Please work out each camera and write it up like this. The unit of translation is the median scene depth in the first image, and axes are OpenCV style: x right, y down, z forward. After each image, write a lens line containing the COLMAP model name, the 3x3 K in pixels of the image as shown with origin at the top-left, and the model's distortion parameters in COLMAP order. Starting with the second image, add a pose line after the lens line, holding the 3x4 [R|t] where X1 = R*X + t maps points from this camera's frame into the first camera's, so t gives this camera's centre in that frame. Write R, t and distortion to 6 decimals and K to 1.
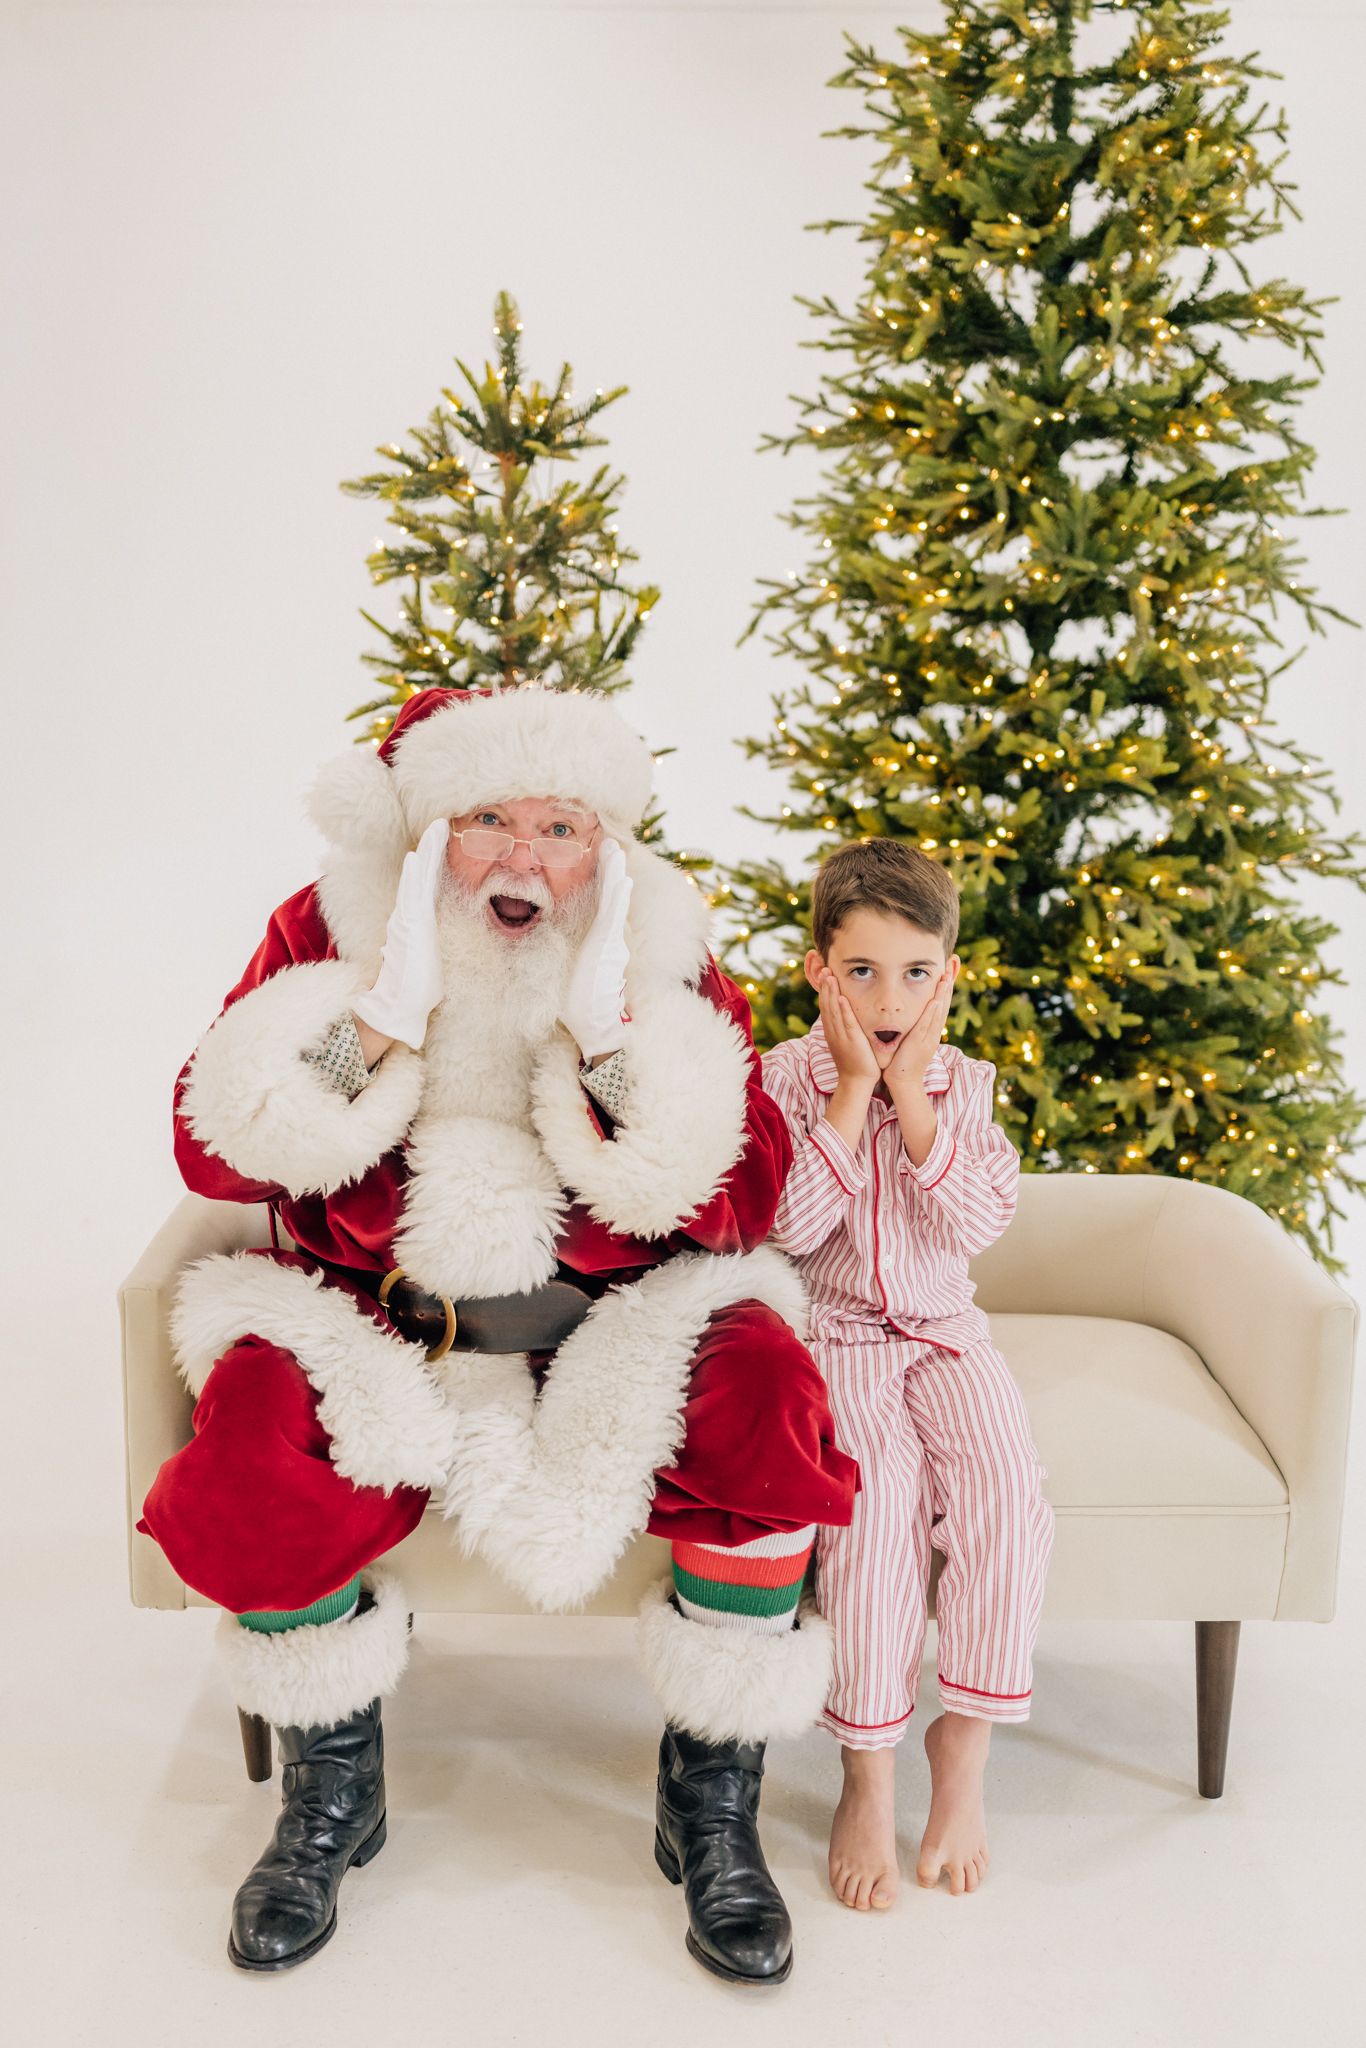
lens RADIAL K [[2266.7, 0, 604.6], [0, 2266.7, 1031.3], [0, 0, 1]] dist [0.022533, -0.053673]
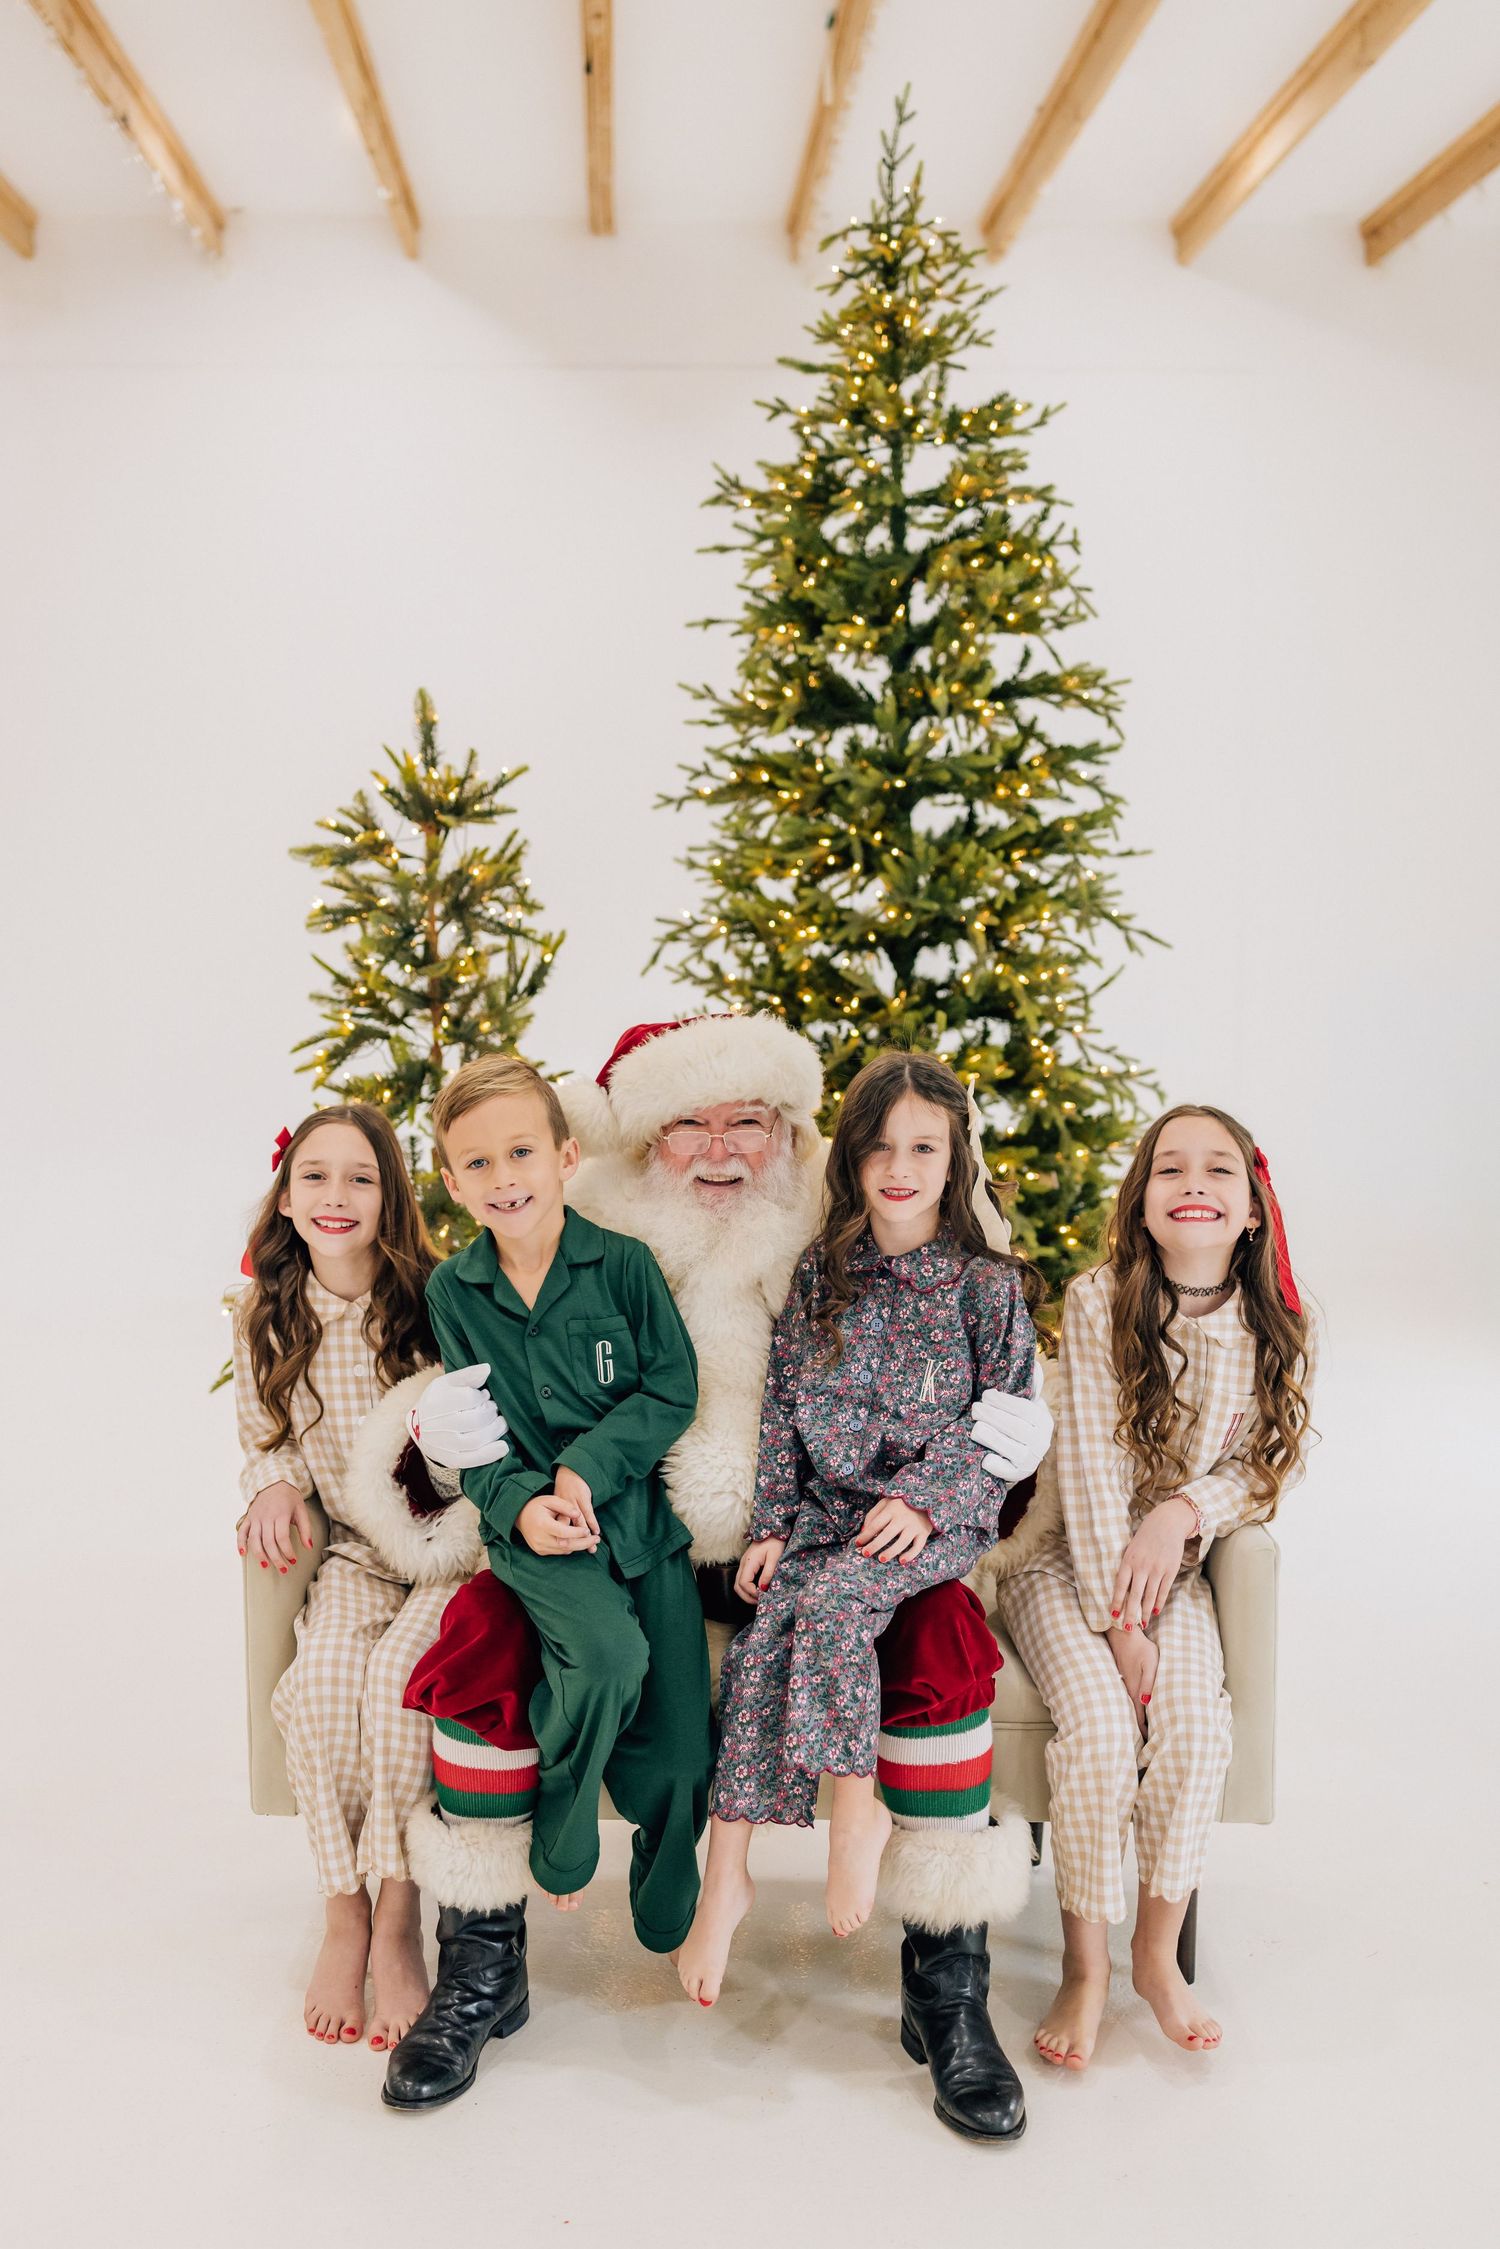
lens RADIAL K [[2369.6, 0, 722.6], [0, 2369.6, 1157.2], [0, 0, 1]] dist [-0.007740, -0.012064]
pose [[0.996971, -0.029556, 0.071945, 0.010529], [0.034594, 0.996960, -0.069814, 0.008335], [-0.069663, 0.072091, 0.994962, -0.205963]]
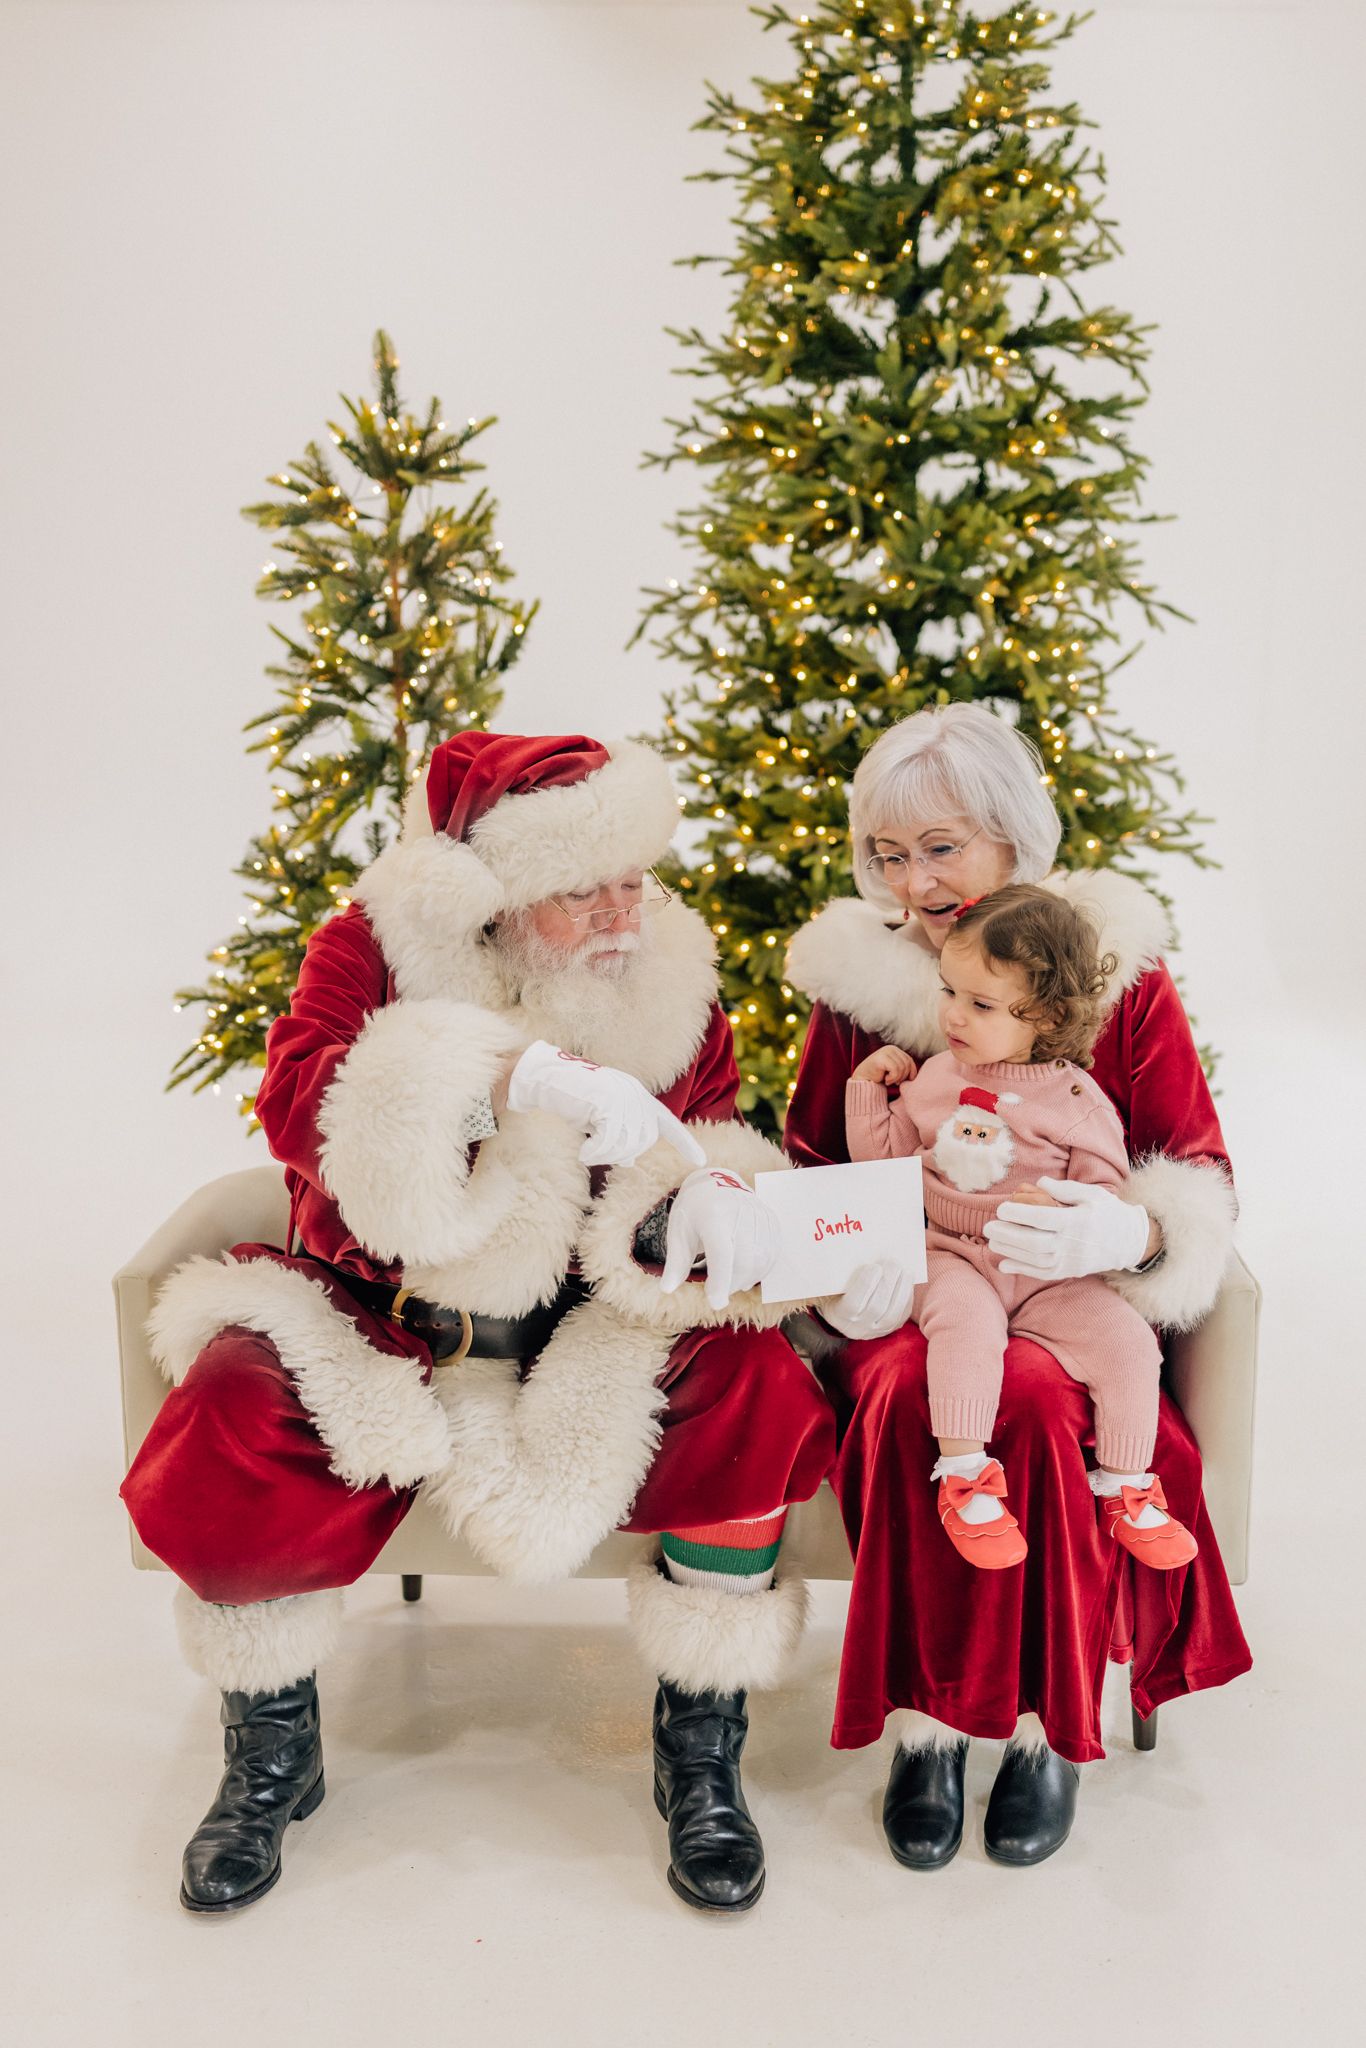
lens RADIAL K [[2286.0, 0, 709.8], [0, 2286.0, 1066.7], [0, 0, 1]] dist [0.003307, -0.047502]
pose [[0.998256, -0.028455, 0.051713, 0.038324], [0.026944, 0.999196, 0.029673, -0.003026], [-0.052516, -0.028227, 0.998221, -0.098895]]
